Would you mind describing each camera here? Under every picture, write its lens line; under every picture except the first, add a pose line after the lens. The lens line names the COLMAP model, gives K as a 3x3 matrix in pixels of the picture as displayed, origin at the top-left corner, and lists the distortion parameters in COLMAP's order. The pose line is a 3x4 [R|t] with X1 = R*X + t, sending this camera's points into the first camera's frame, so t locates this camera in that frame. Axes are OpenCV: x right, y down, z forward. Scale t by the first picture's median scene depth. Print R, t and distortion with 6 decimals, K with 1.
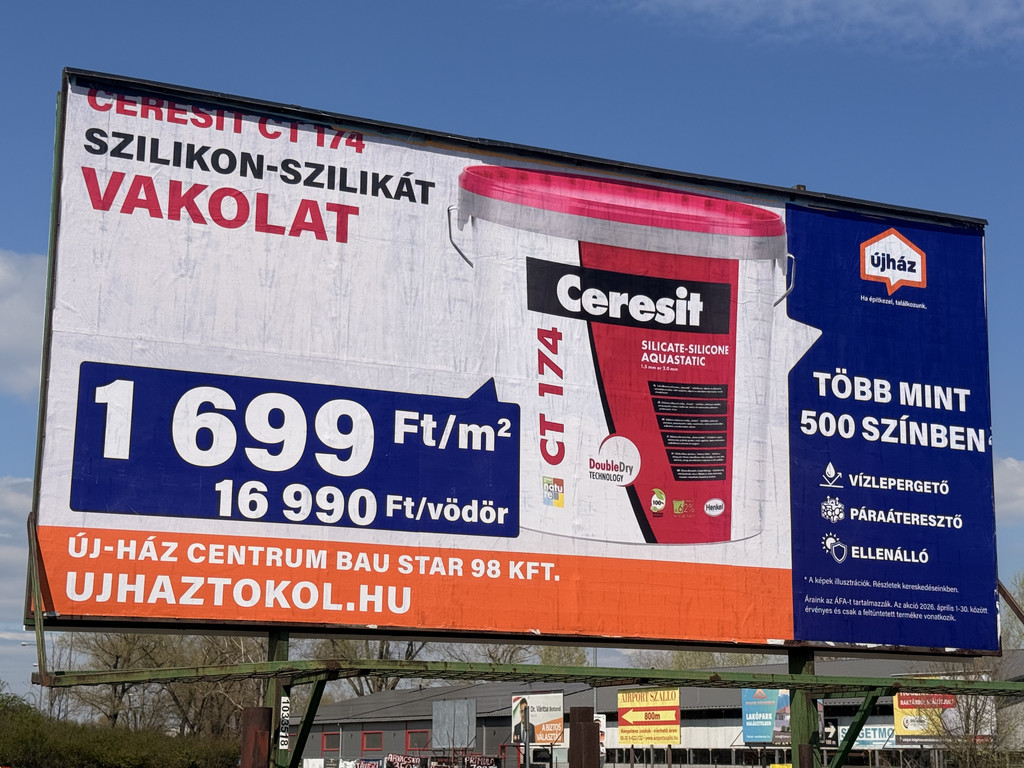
lens RADIAL K [[1653.8, 0, 501.9], [0, 1653.8, 408.6], [0, 0, 1]] dist [0.120632, 0.000000]
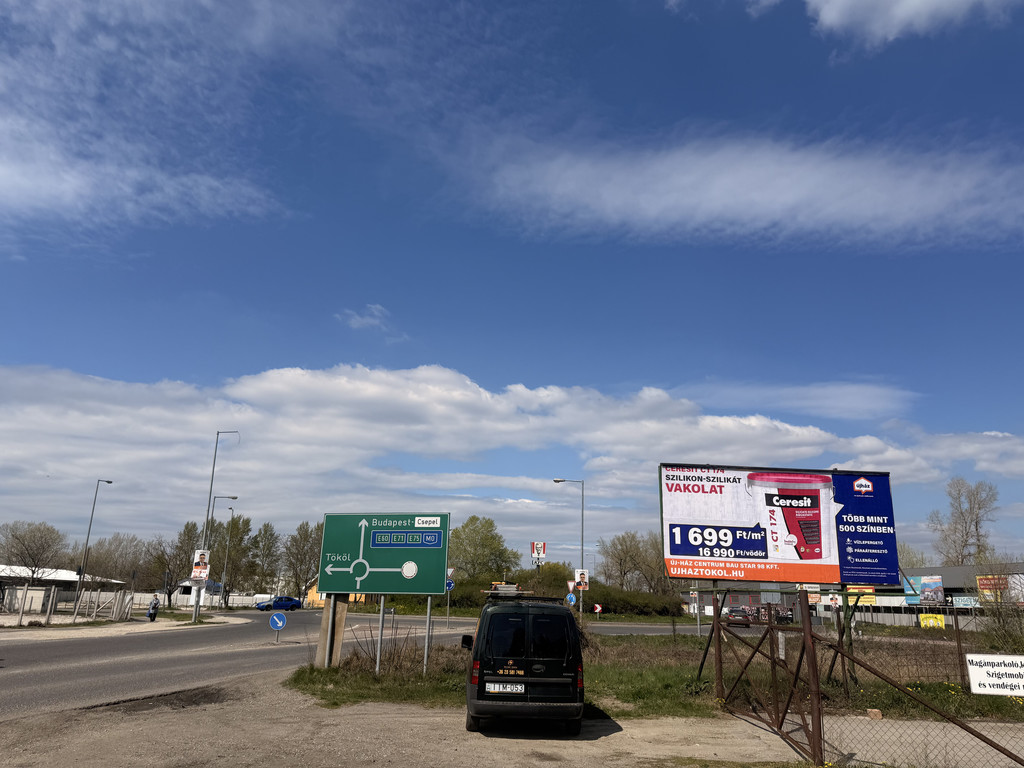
lens RADIAL K [[730.2, 0, 485.4], [0, 730.2, 393.2], [0, 0, 1]] dist [0.056388, -0.083743]
pose [[0.924912, -0.080276, -0.371609, 0.080124], [0.053522, 0.995213, -0.081775, -0.249007], [0.376395, 0.055745, 0.924781, -1.171937]]
